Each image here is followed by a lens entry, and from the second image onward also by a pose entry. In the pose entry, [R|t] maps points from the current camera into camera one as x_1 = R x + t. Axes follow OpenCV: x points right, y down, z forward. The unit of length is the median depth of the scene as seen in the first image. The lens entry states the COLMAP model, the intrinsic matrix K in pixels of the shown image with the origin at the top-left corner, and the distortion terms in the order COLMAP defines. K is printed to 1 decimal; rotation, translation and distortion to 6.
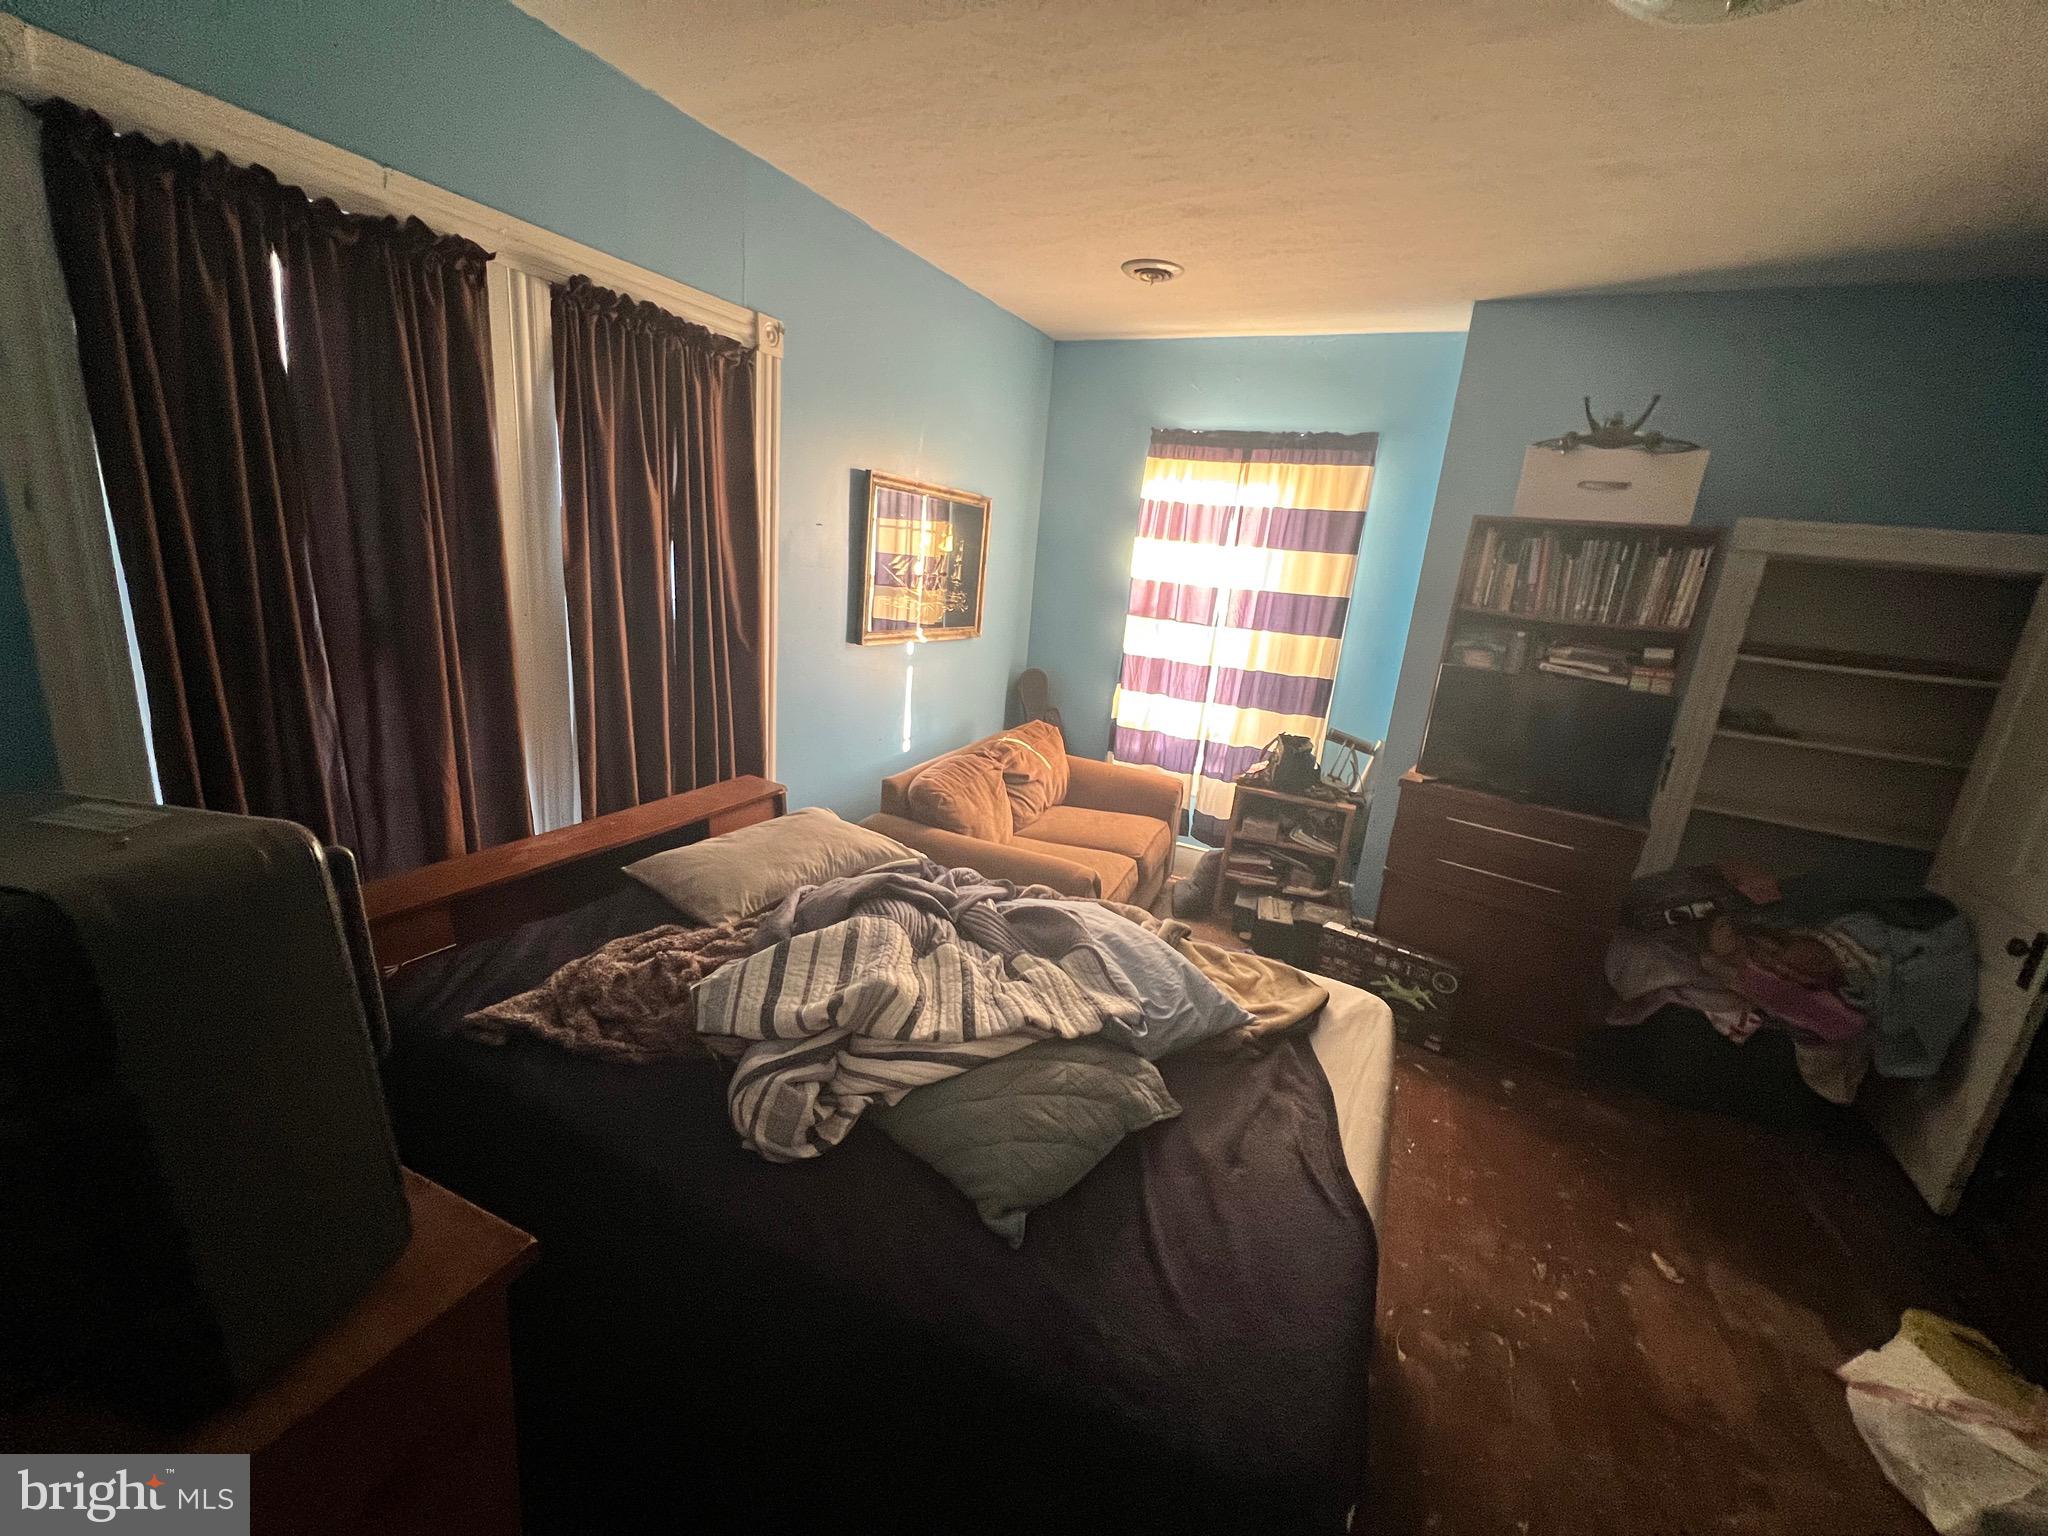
lens RADIAL K [[818.9, 0, 1020.8], [0, 818.9, 760.5], [0, 0, 1]] dist [0.002092, 0.000466]
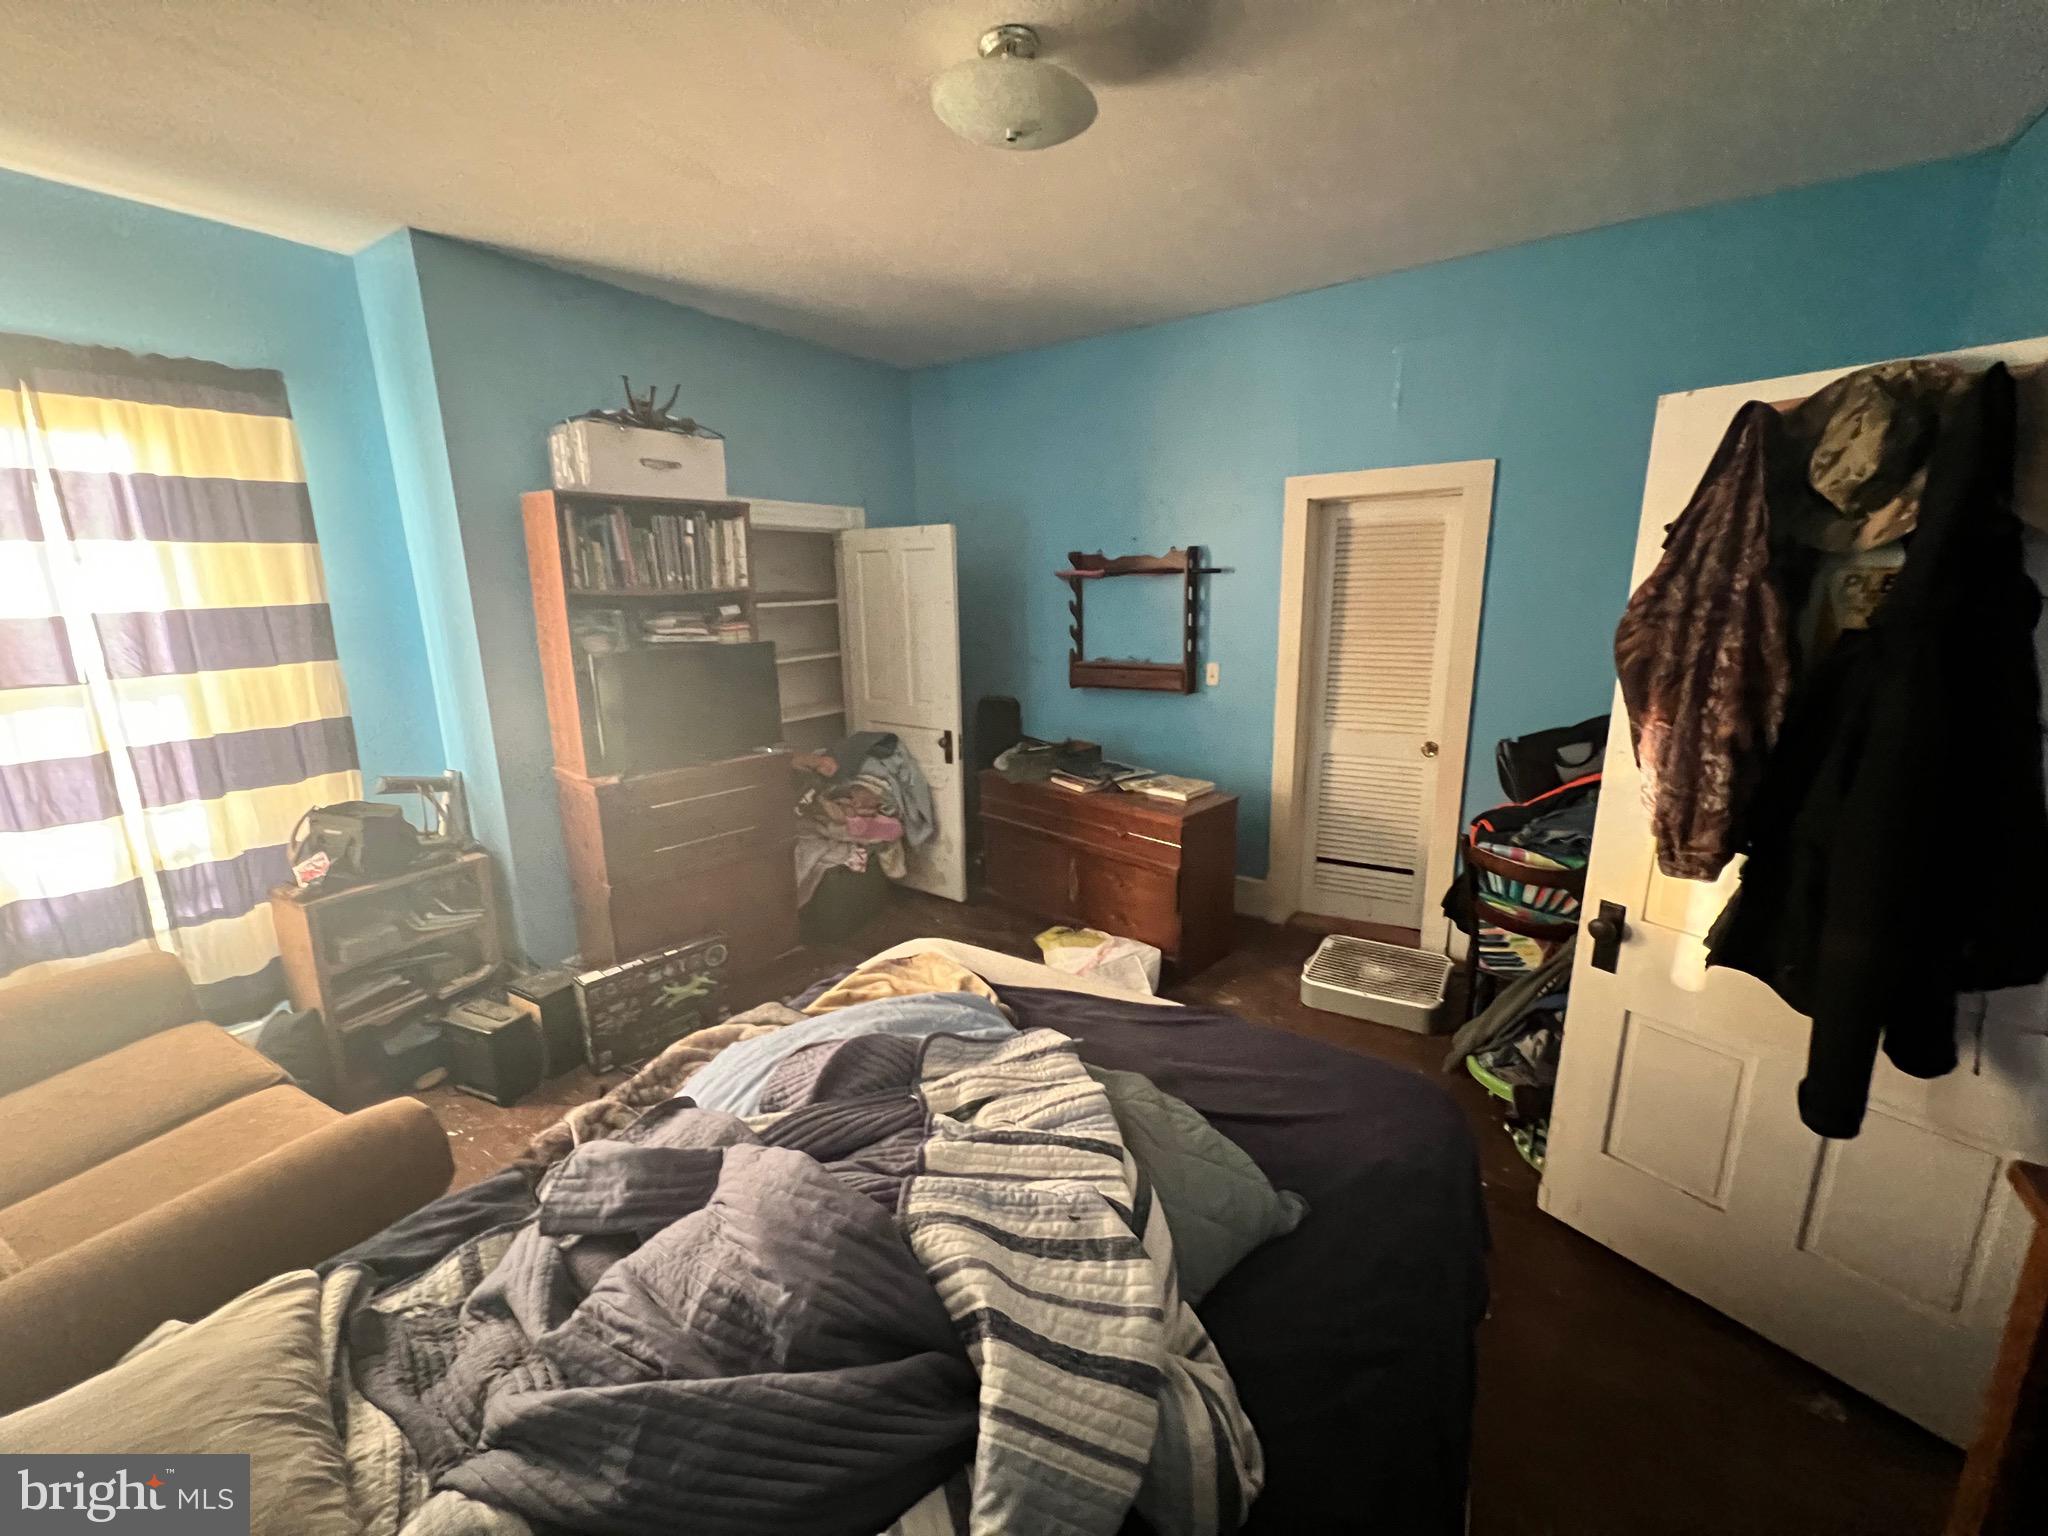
lens RADIAL K [[818.9, 0, 1020.8], [0, 818.9, 760.5], [0, 0, 1]] dist [0.002092, 0.000466]
pose [[0.119086, -0.307350, 0.944116, -0.321708], [0.275753, 0.923712, 0.265925, -0.117295], [-0.953823, 0.228675, 0.194754, 0.382239]]
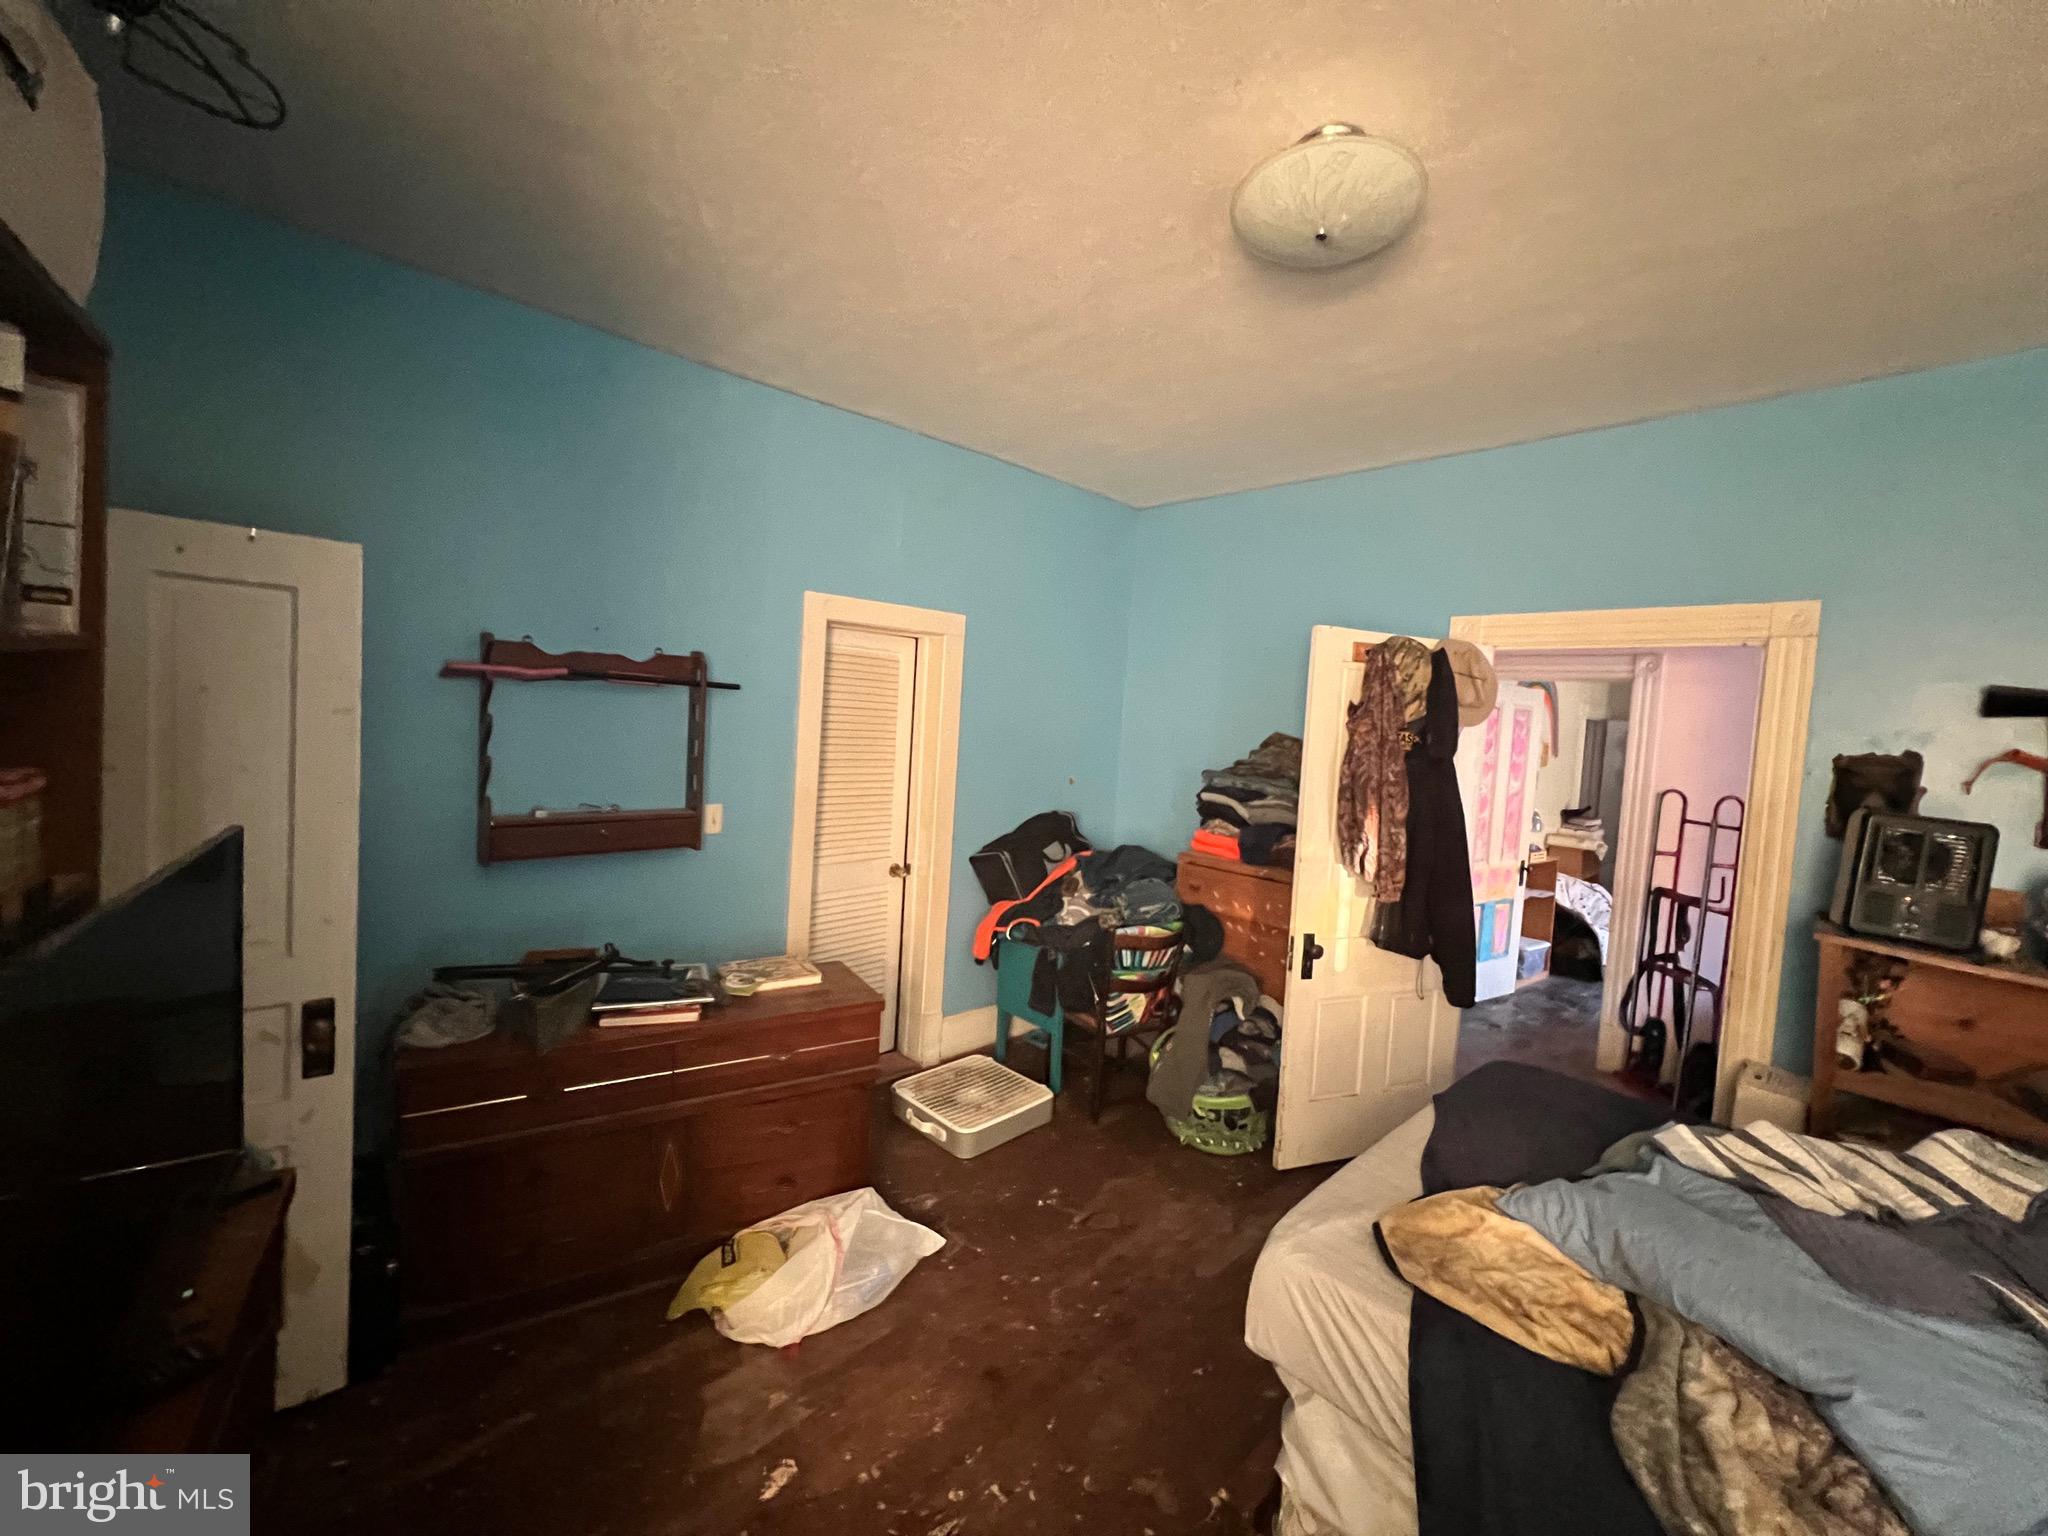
lens RADIAL K [[818.9, 0, 1020.8], [0, 818.9, 760.5], [0, 0, 1]] dist [0.002092, 0.000466]
pose [[-0.927631, -0.160864, 0.337080, 0.311752], [-0.050070, 0.947910, 0.314578, -0.211181], [-0.370126, 0.274935, -0.887366, 1.033854]]
